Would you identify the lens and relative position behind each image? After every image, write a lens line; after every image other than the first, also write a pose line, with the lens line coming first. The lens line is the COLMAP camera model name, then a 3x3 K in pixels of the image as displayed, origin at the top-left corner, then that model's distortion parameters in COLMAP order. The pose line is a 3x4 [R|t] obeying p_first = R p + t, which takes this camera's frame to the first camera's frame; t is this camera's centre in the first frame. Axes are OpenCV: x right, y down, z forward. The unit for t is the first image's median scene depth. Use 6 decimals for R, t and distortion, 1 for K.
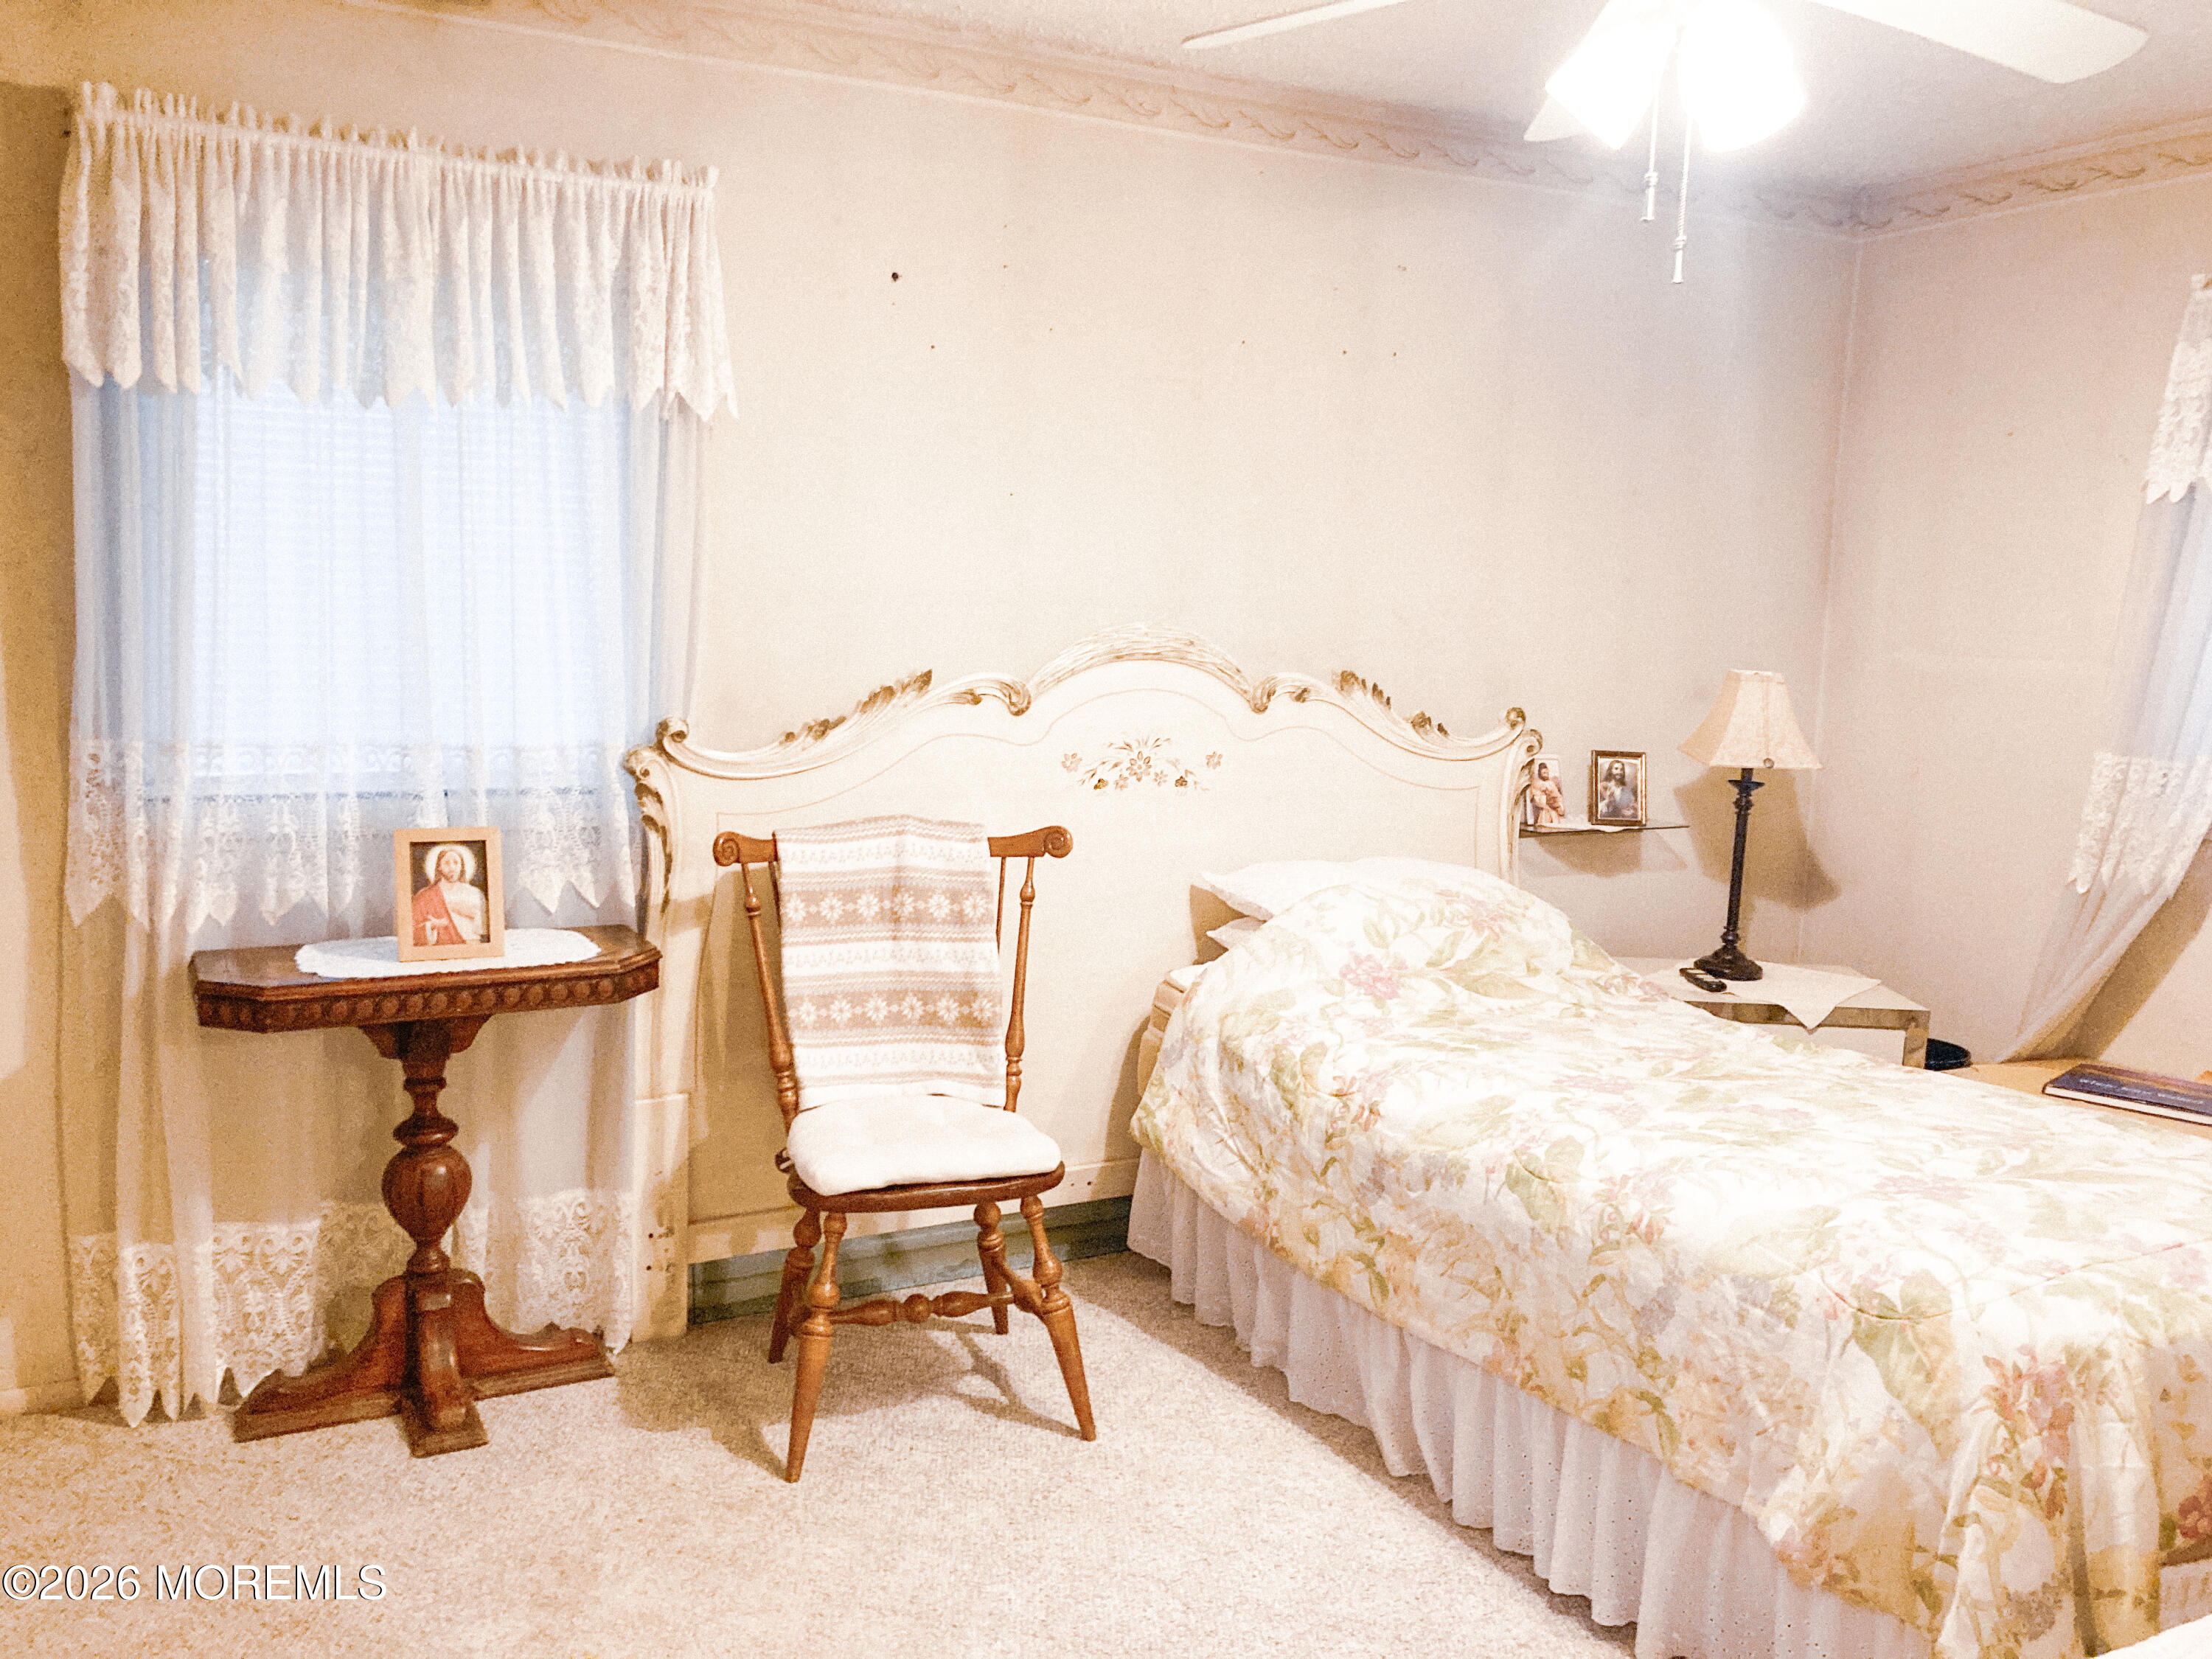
lens RADIAL K [[1829.9, 0, 1058.0], [0, 1829.9, 830.8], [0, 0, 1]] dist [-0.003181, -0.006137]
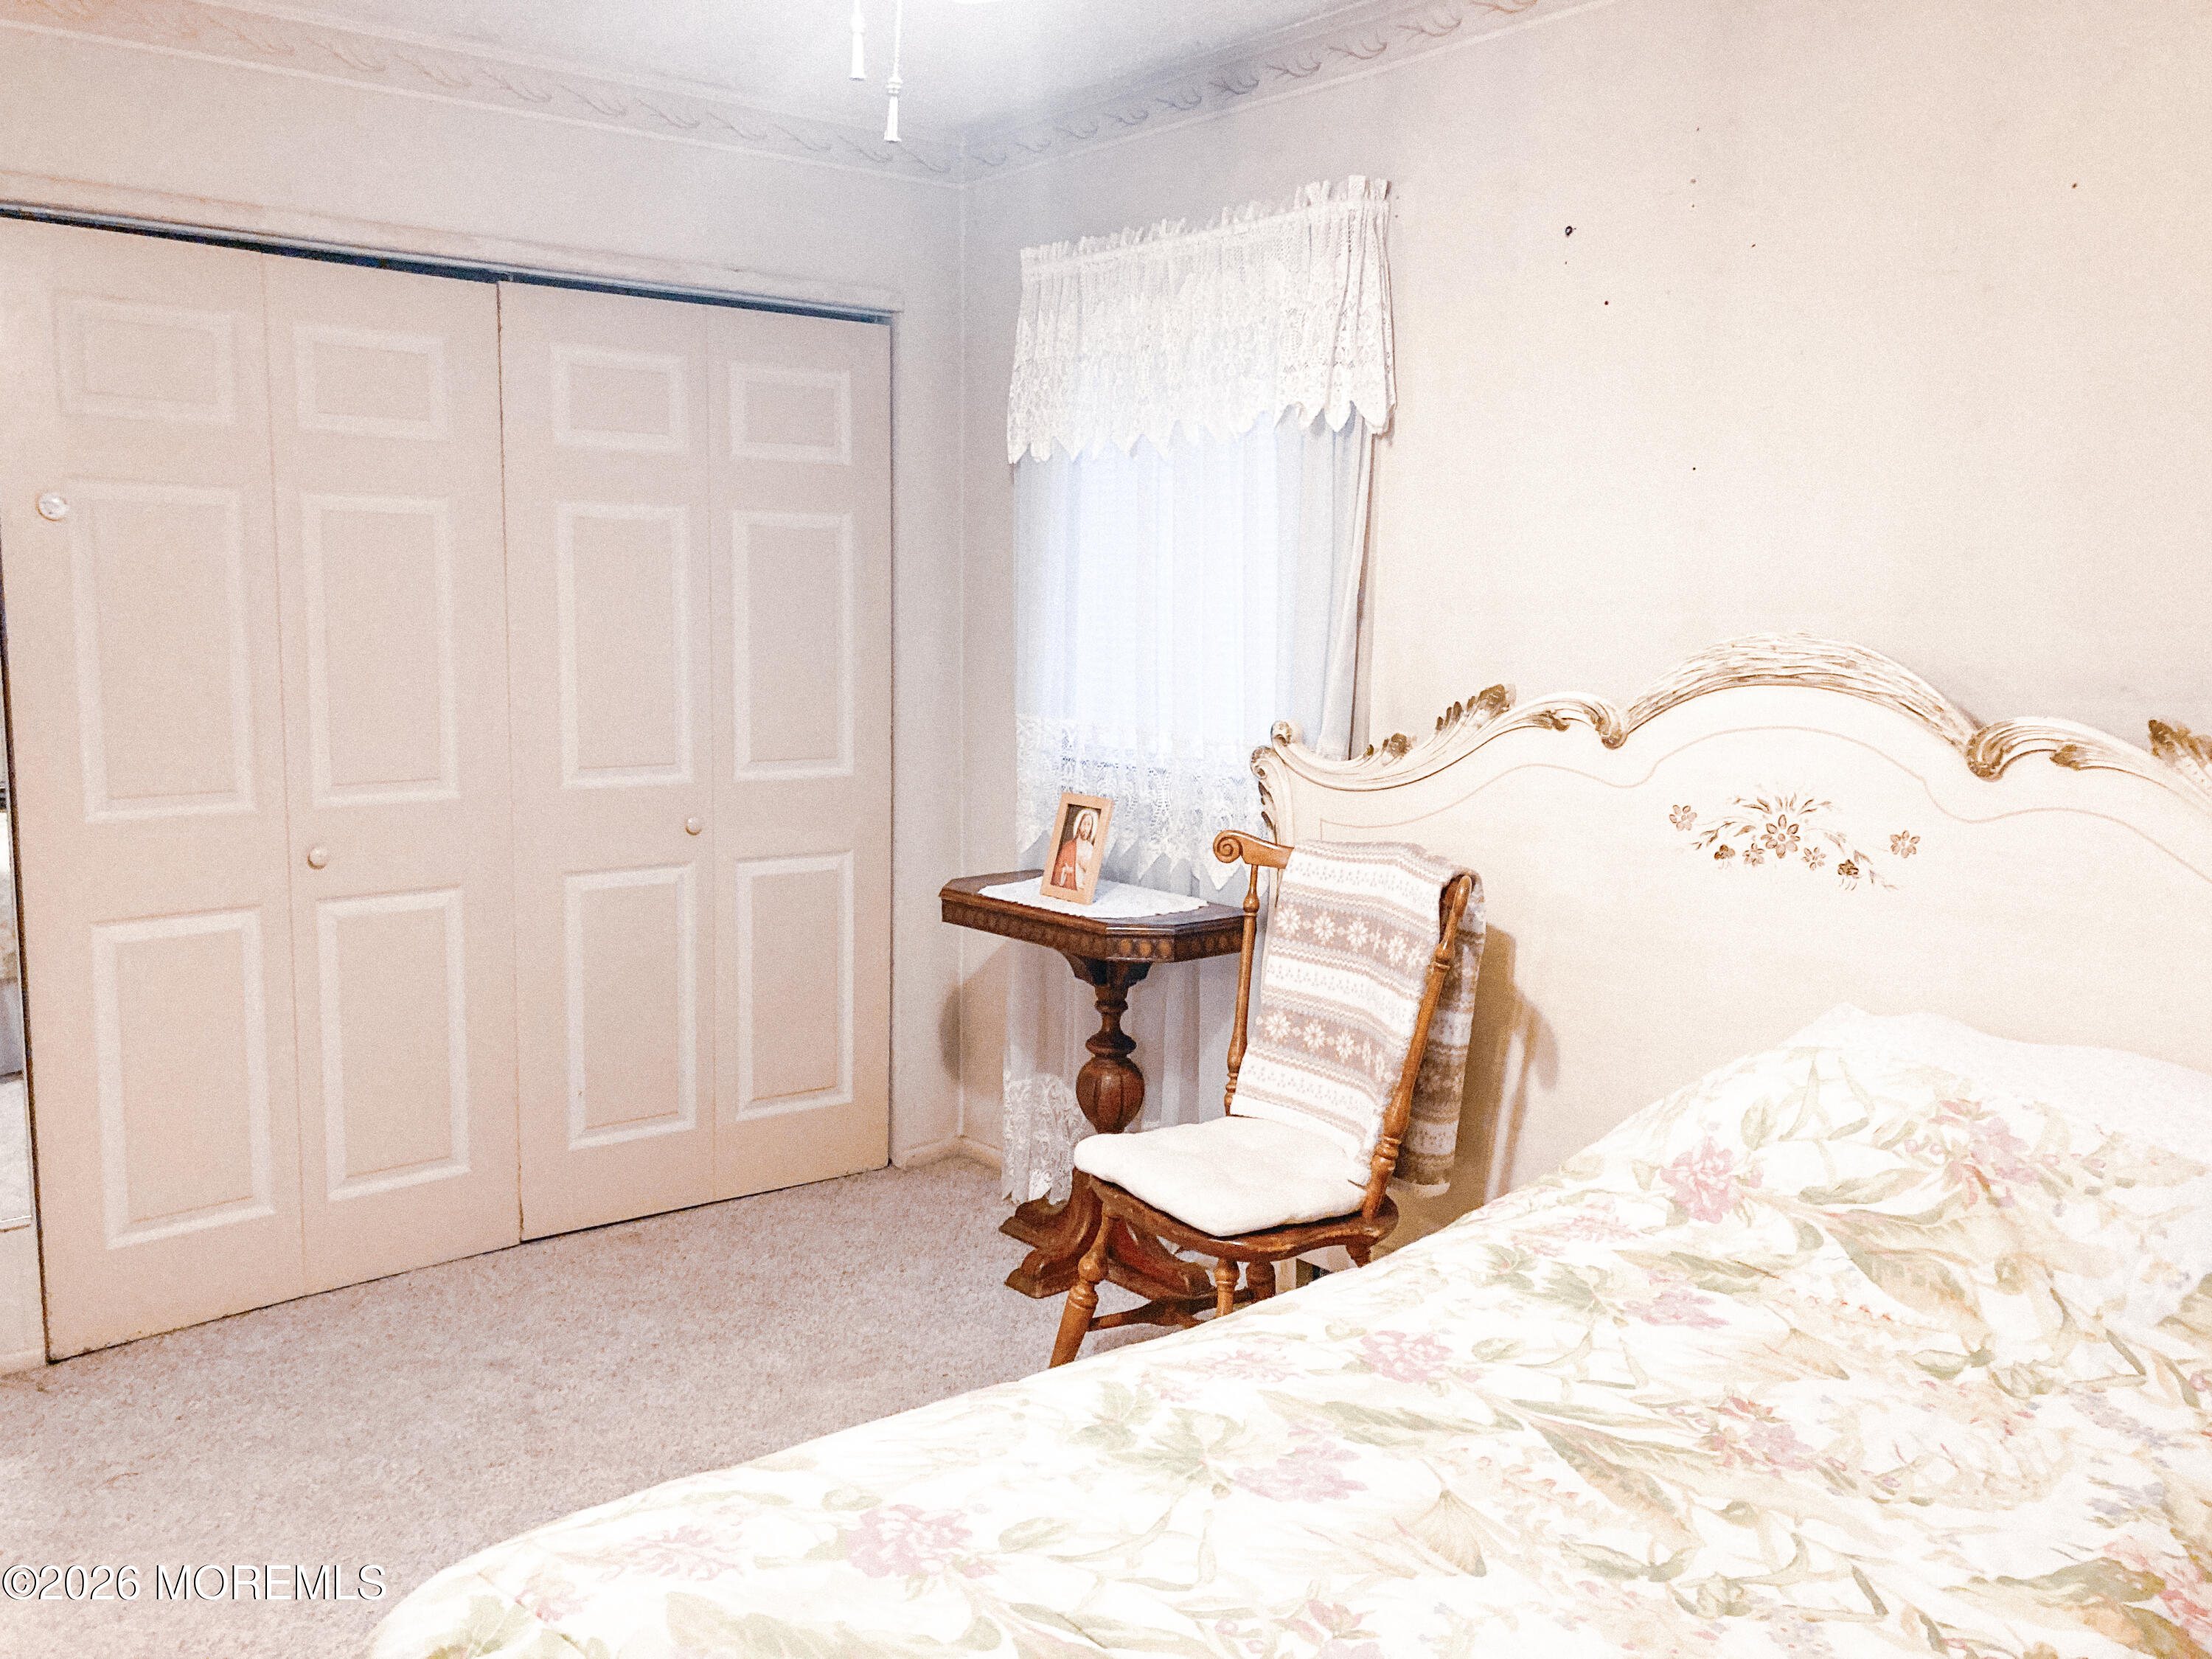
lens RADIAL K [[1829.9, 0, 1058.0], [0, 1829.9, 830.8], [0, 0, 1]] dist [-0.003181, -0.006137]
pose [[0.192839, 0.102704, -0.975841, 0.700621], [-0.128955, 0.988534, 0.078557, -0.058517], [0.972720, 0.110691, 0.203872, 0.603164]]
